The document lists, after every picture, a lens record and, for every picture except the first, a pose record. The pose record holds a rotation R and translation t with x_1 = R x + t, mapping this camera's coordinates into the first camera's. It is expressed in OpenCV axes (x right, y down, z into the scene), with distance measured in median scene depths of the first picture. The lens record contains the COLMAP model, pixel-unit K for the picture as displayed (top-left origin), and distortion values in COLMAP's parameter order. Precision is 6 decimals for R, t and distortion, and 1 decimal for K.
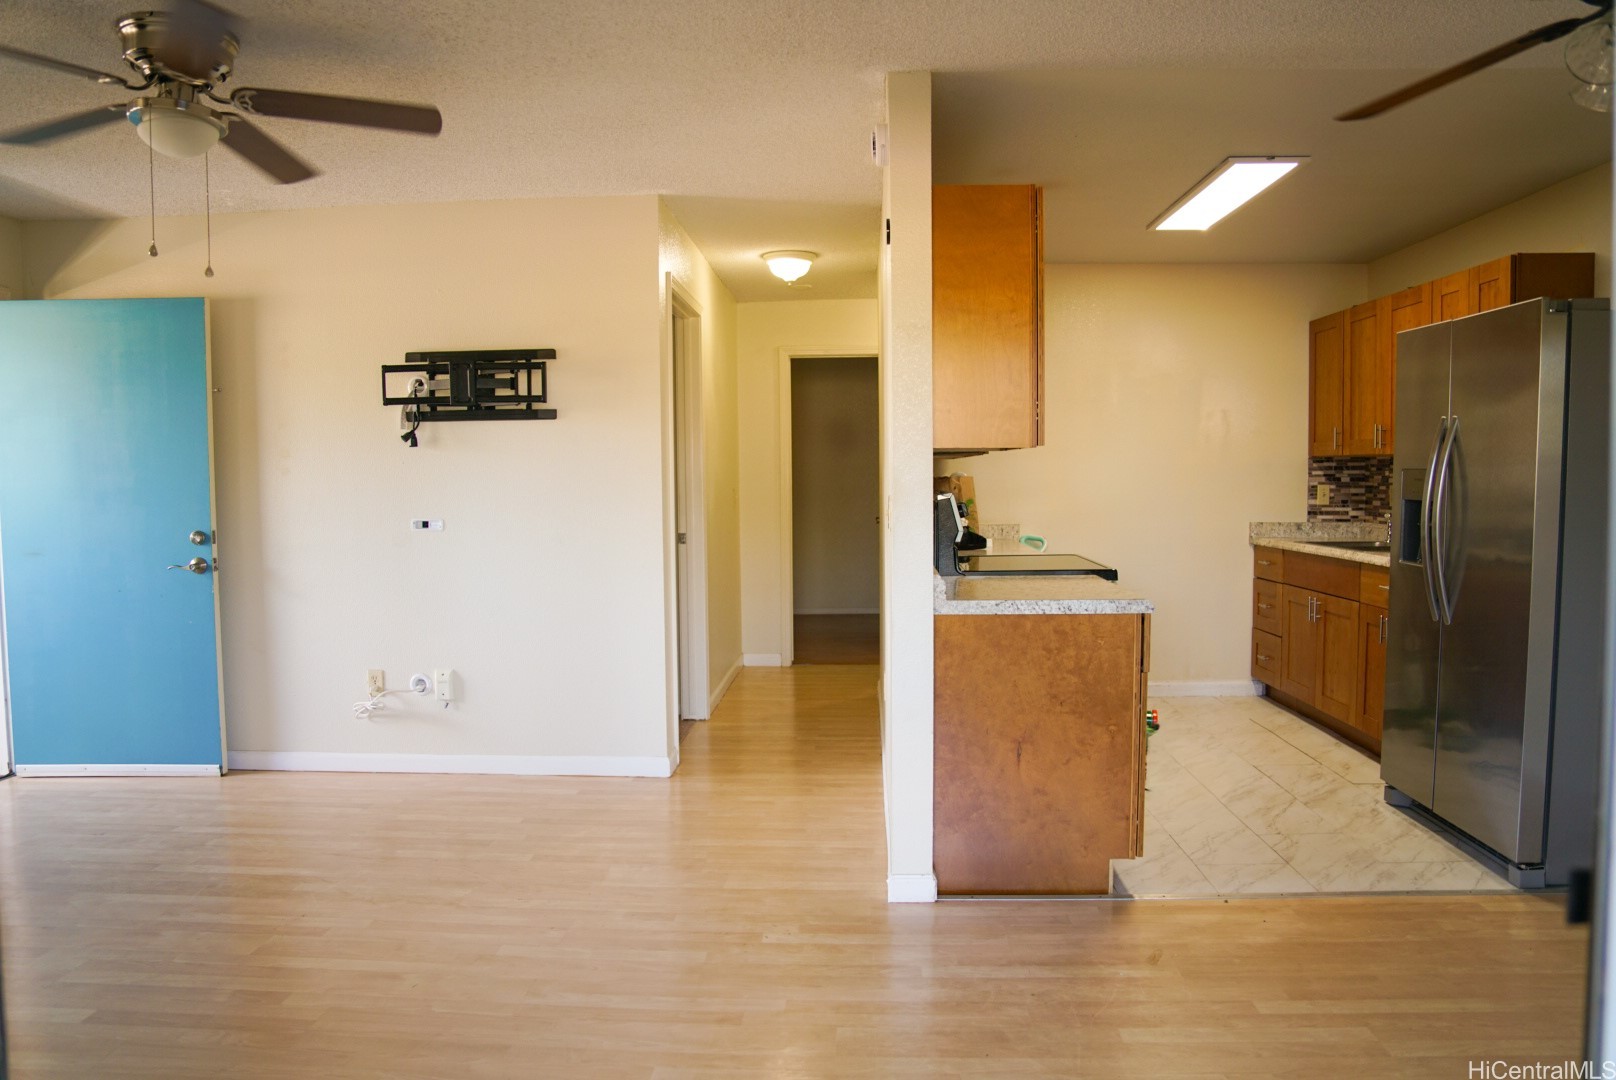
lens RADIAL K [[1124.9, 0, 810.1], [0, 1124.9, 543.4], [0, 0, 1]] dist [-0.124686, 0.074201]
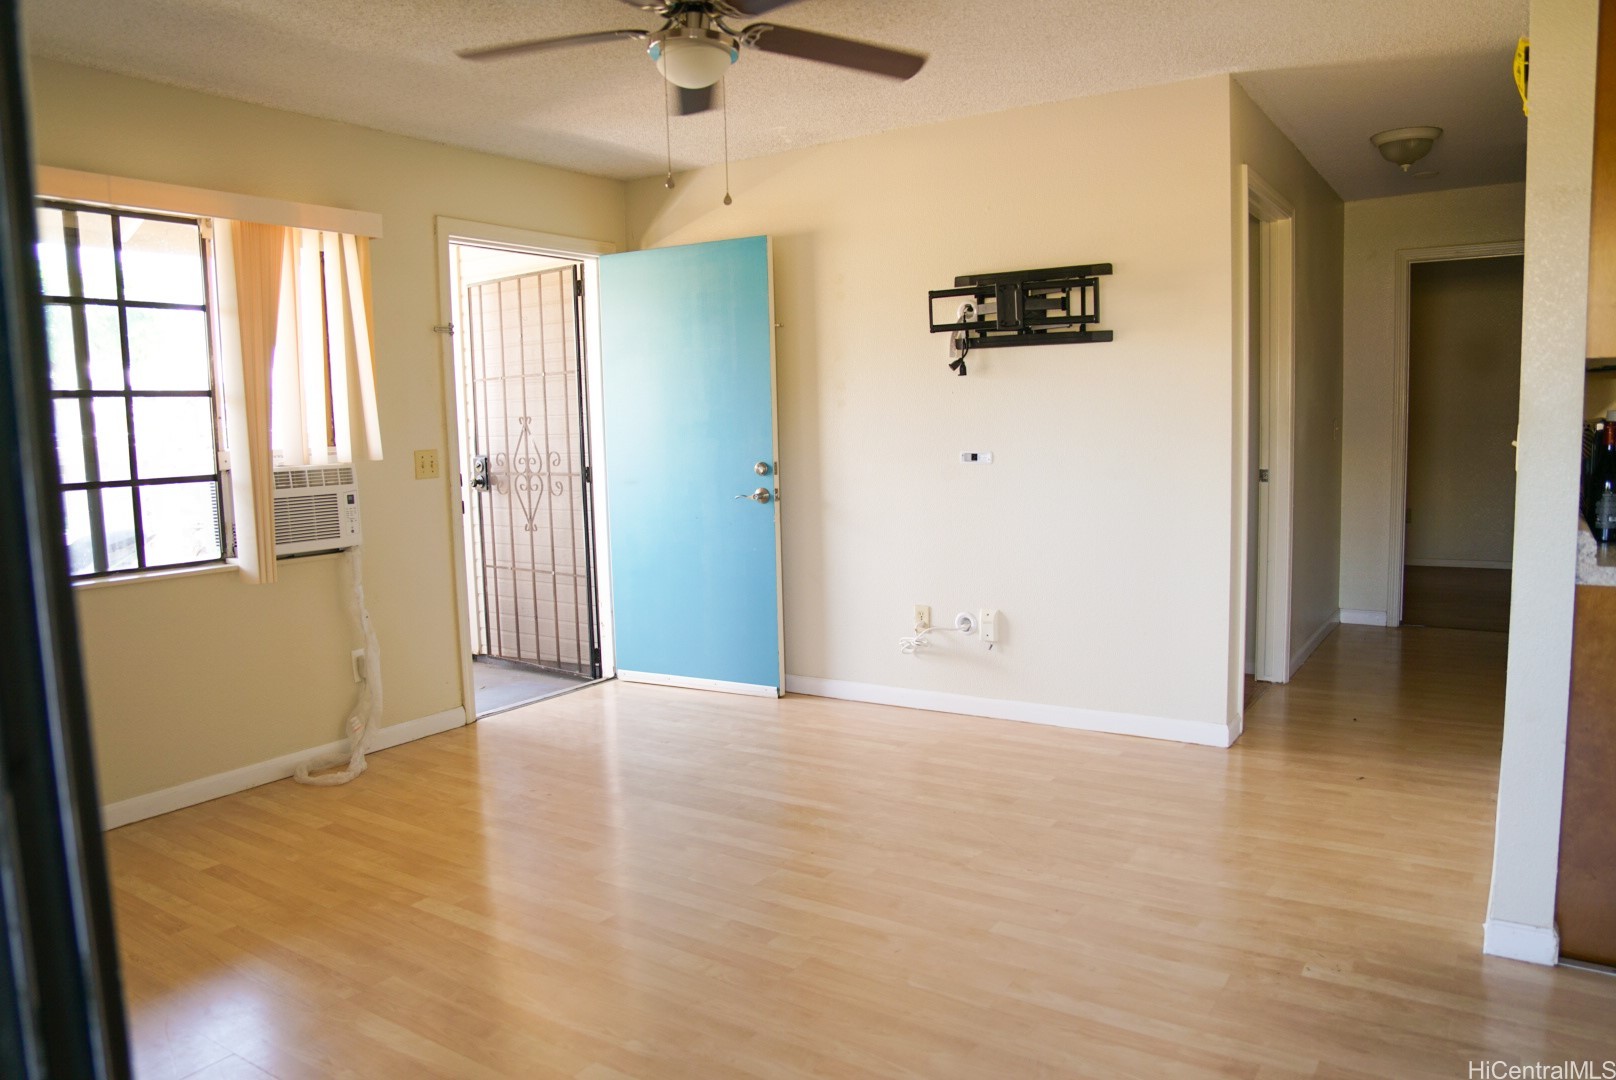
lens RADIAL K [[1124.9, 0, 809.4], [0, 1124.9, 543.6], [0, 0, 1]] dist [-0.124686, 0.074201]
pose [[0.861140, 0.041854, -0.506642, 0.025638], [-0.011698, 0.997973, 0.062559, -0.001431], [0.508233, -0.047946, 0.859884, 0.104573]]
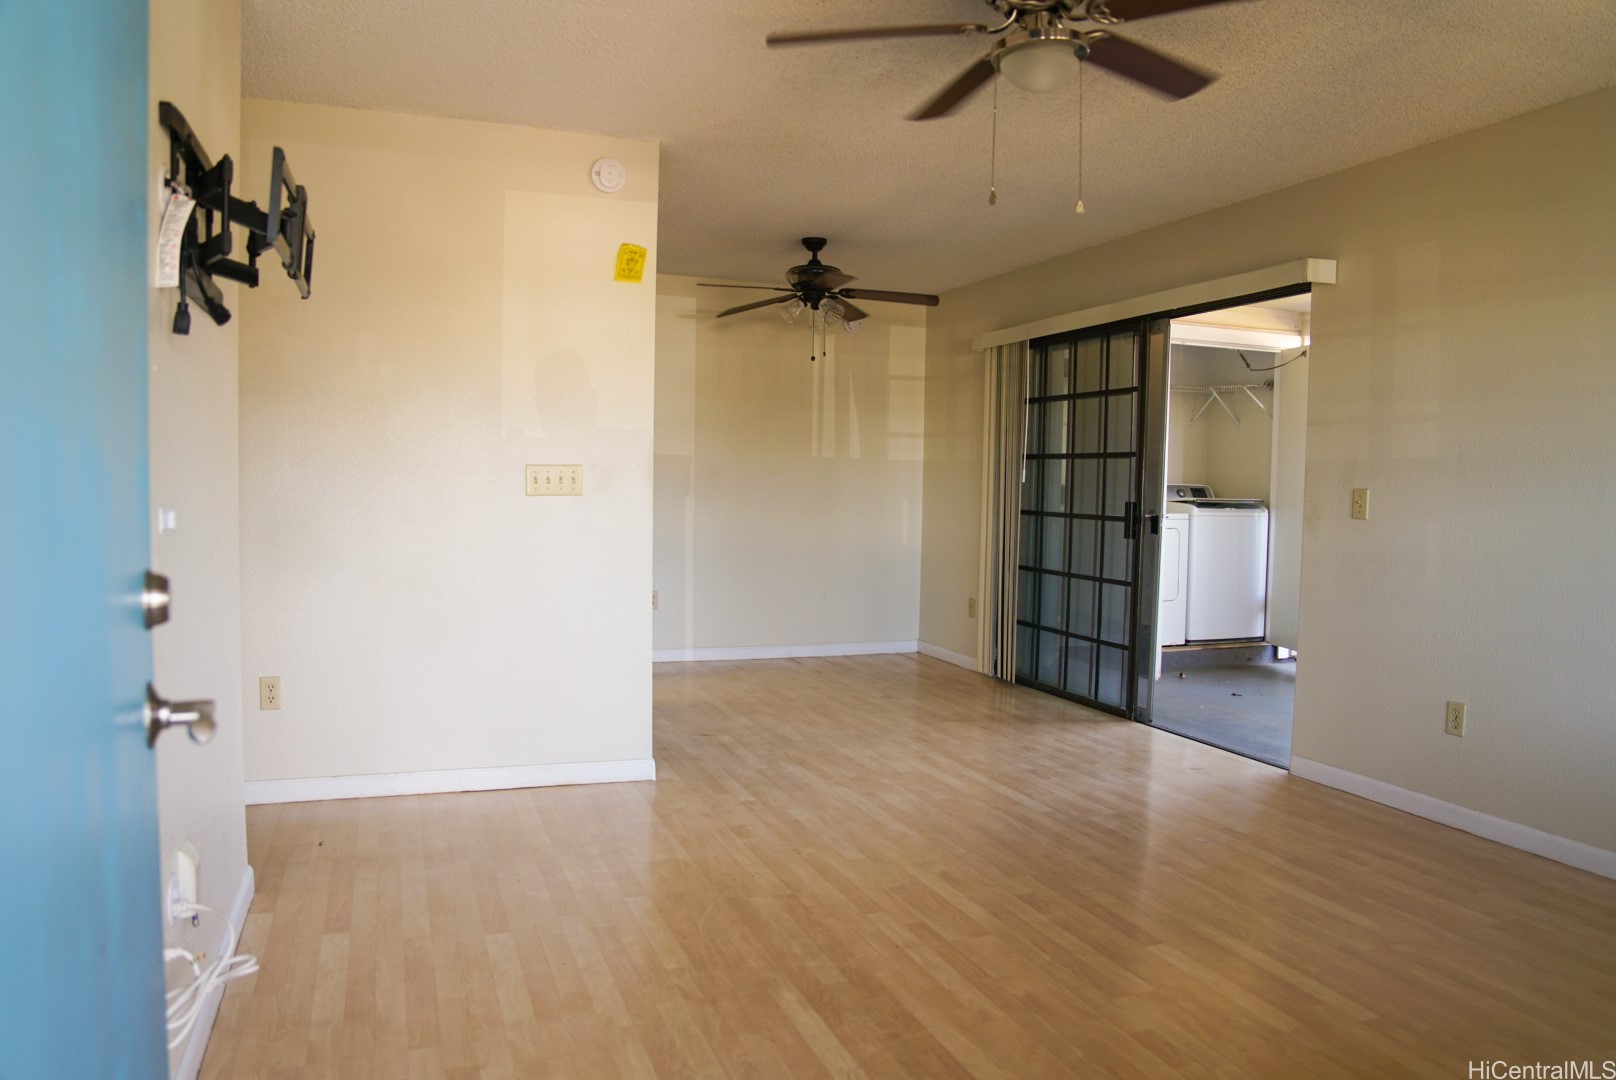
lens RADIAL K [[1124.9, 0, 819.3], [0, 1124.9, 539.8], [0, 0, 1]] dist [-0.124686, 0.074201]
pose [[-0.411802, -0.048550, 0.909979, -0.912399], [0.044503, 0.996317, 0.073296, -0.031740], [-0.910186, 0.070680, -0.408124, 1.040623]]
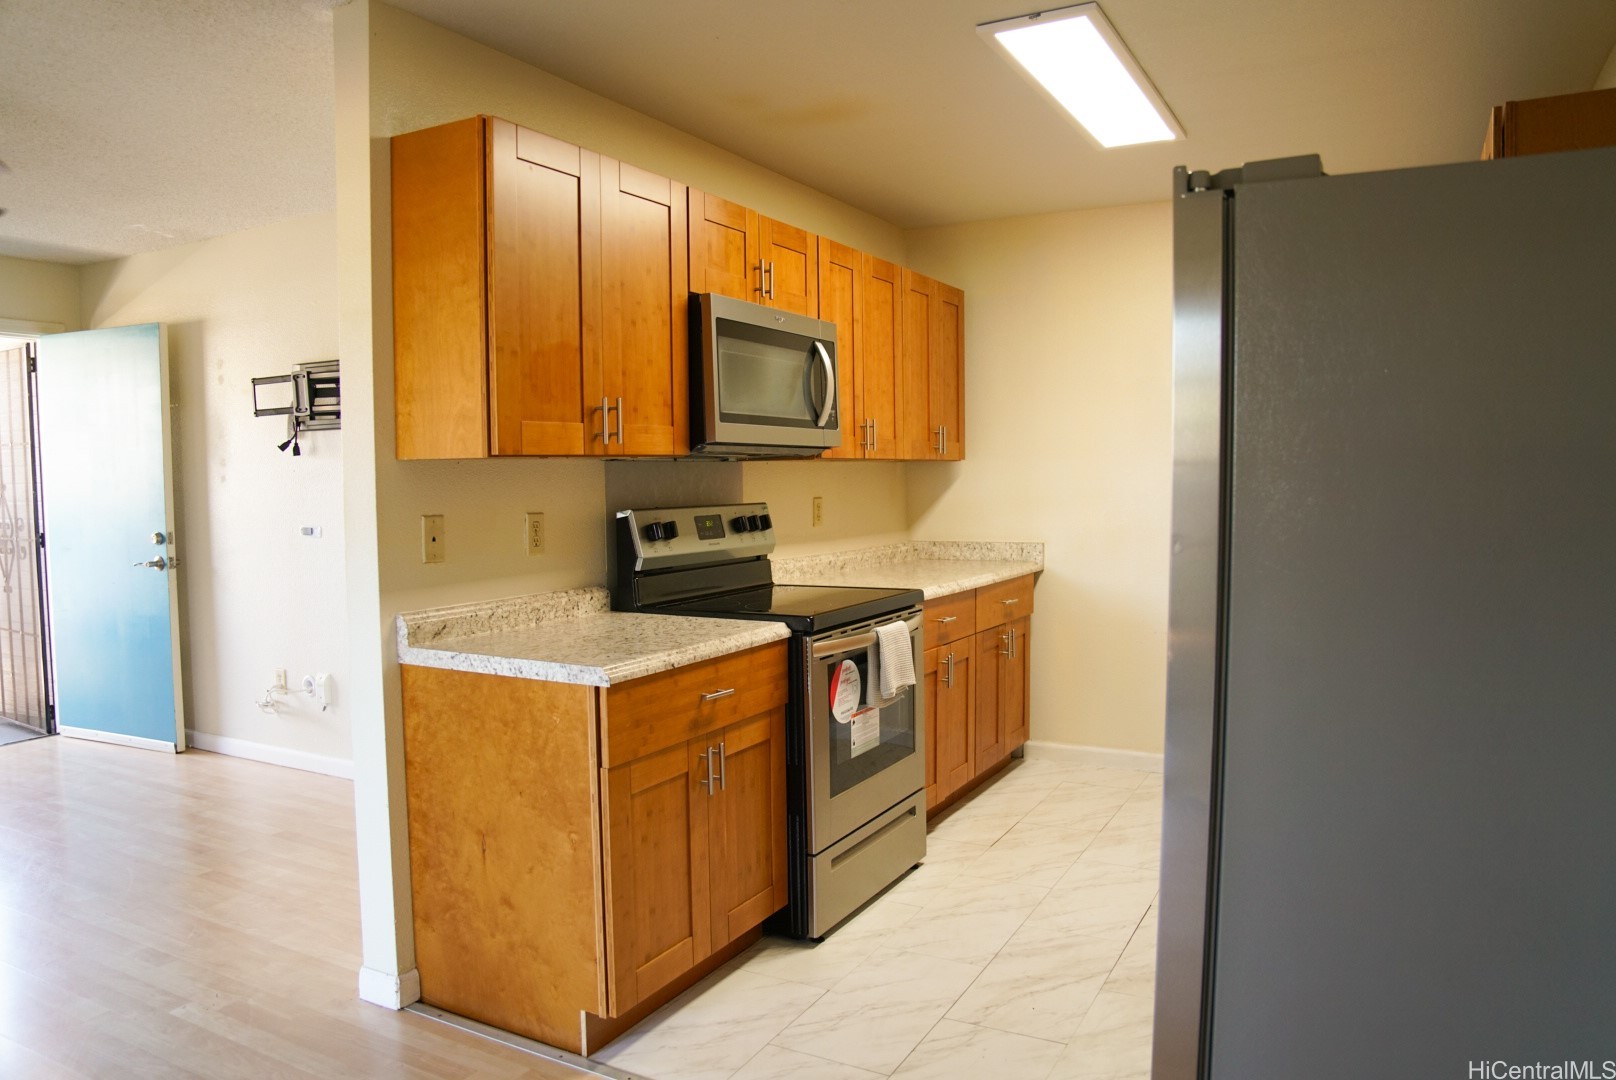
lens RADIAL K [[1124.9, 0, 812.8], [0, 1124.9, 548.1], [0, 0, 1]] dist [-0.124686, 0.074201]
pose [[0.898869, 0.029557, -0.437219, 0.571278], [-0.025543, 0.999560, 0.015059, -0.031475], [0.437472, -0.002368, 0.899229, 0.318464]]
